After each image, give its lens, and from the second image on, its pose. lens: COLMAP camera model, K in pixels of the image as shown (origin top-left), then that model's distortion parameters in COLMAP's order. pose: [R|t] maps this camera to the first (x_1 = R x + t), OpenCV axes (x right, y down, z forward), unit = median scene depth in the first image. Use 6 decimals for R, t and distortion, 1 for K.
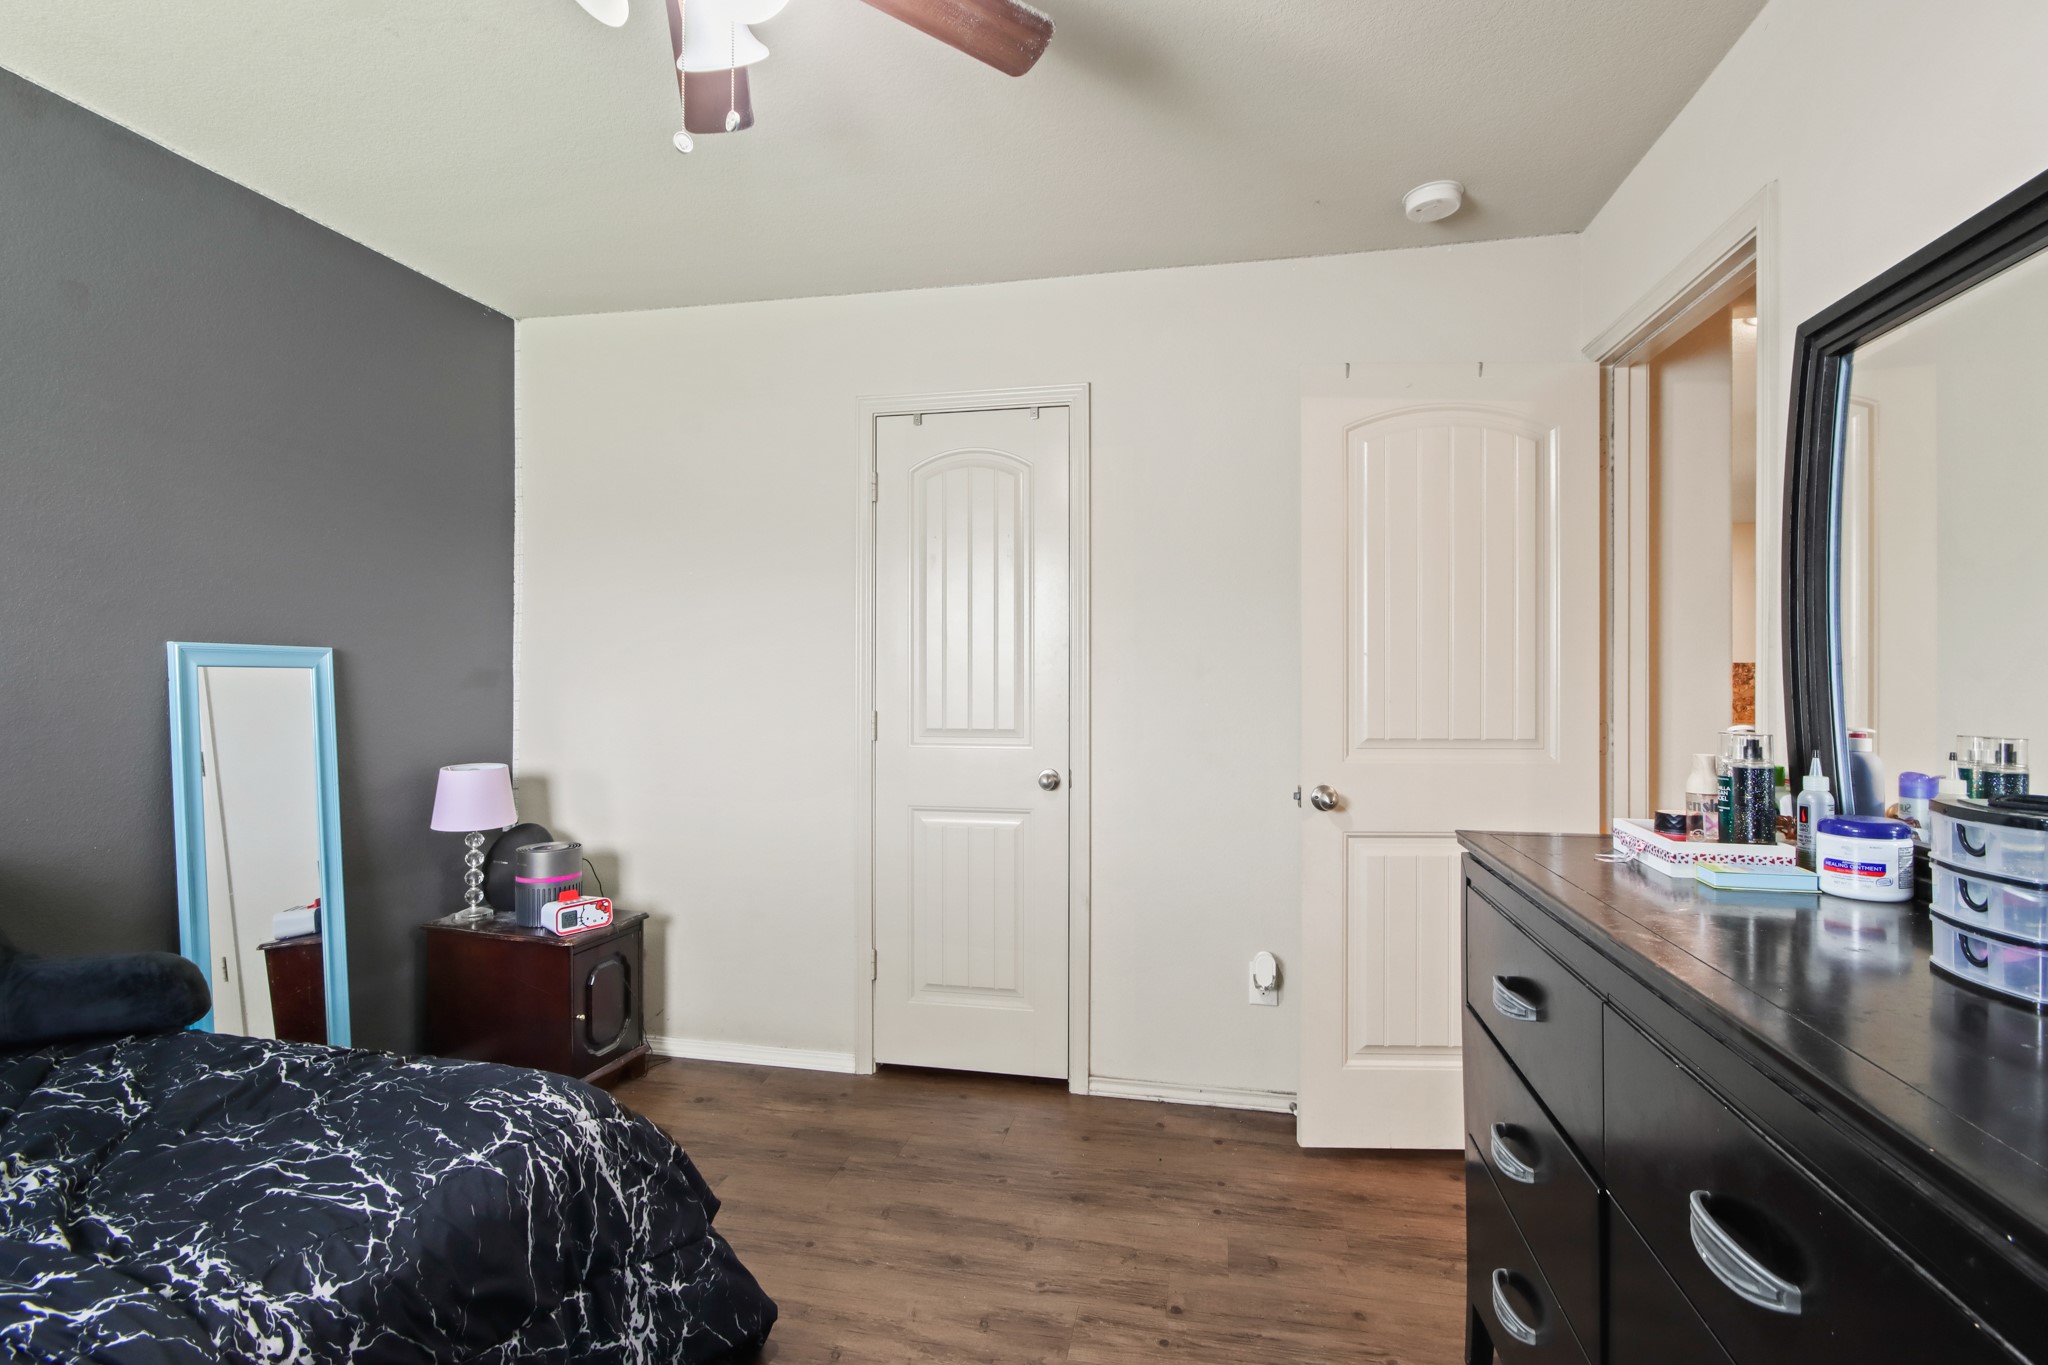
lens RADIAL K [[972.0, 0, 1032.5], [0, 972.0, 650.4], [0, 0, 1]] dist [0.000839, -0.001134]
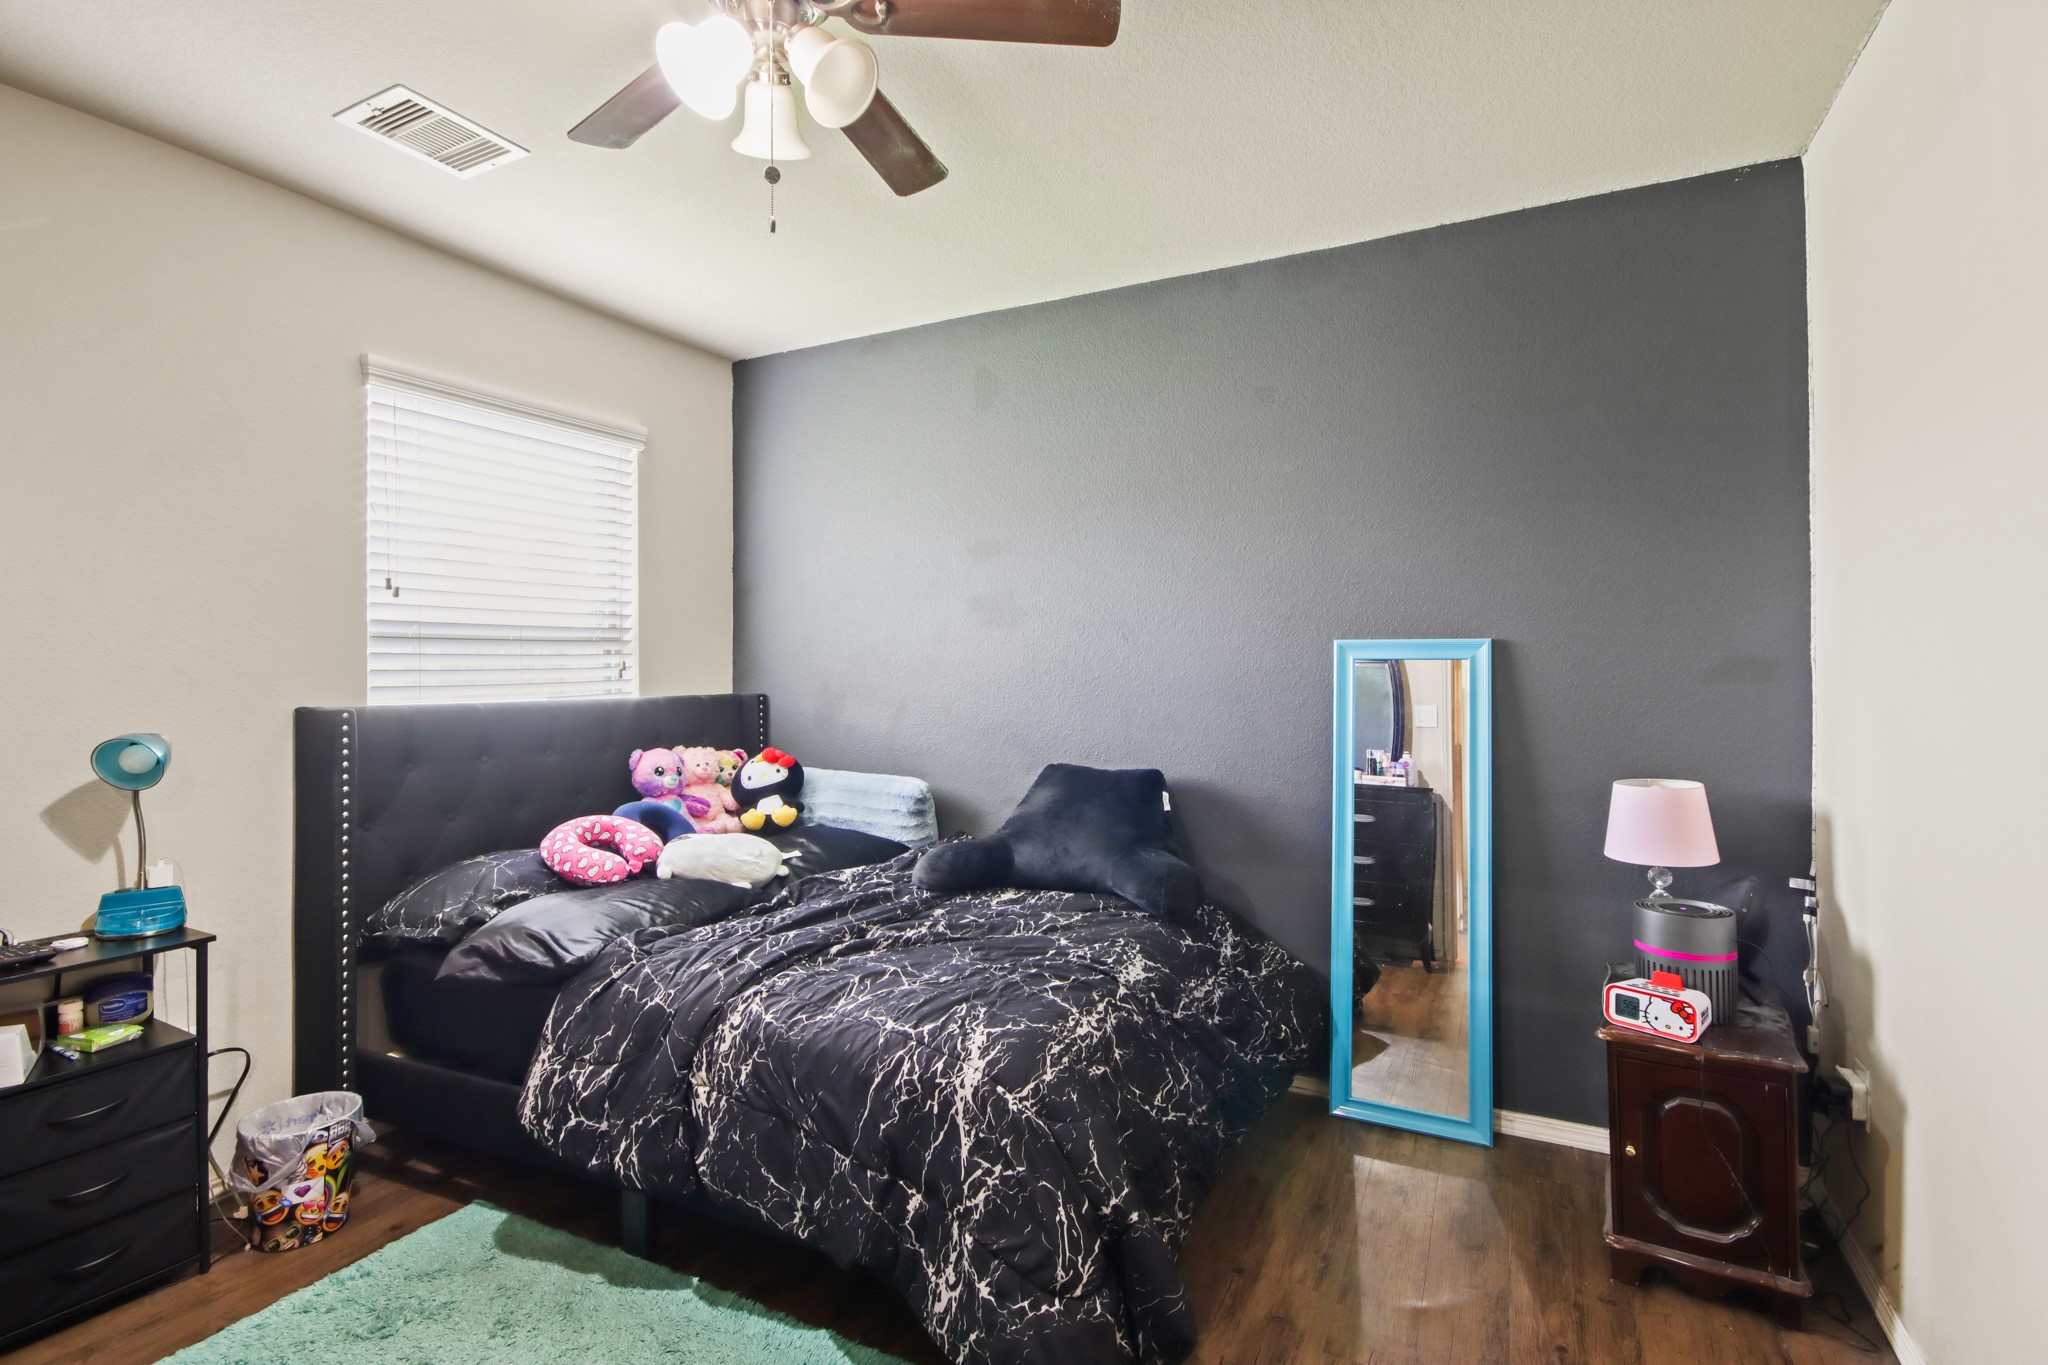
lens RADIAL K [[972.0, 0, 1032.5], [0, 972.0, 650.4], [0, 0, 1]] dist [0.000839, -0.001134]
pose [[-0.272021, -0.017205, -0.962138, 0.371083], [0.026330, 0.999333, -0.025314, 0.022706], [0.961931, -0.032219, -0.271386, 0.858631]]
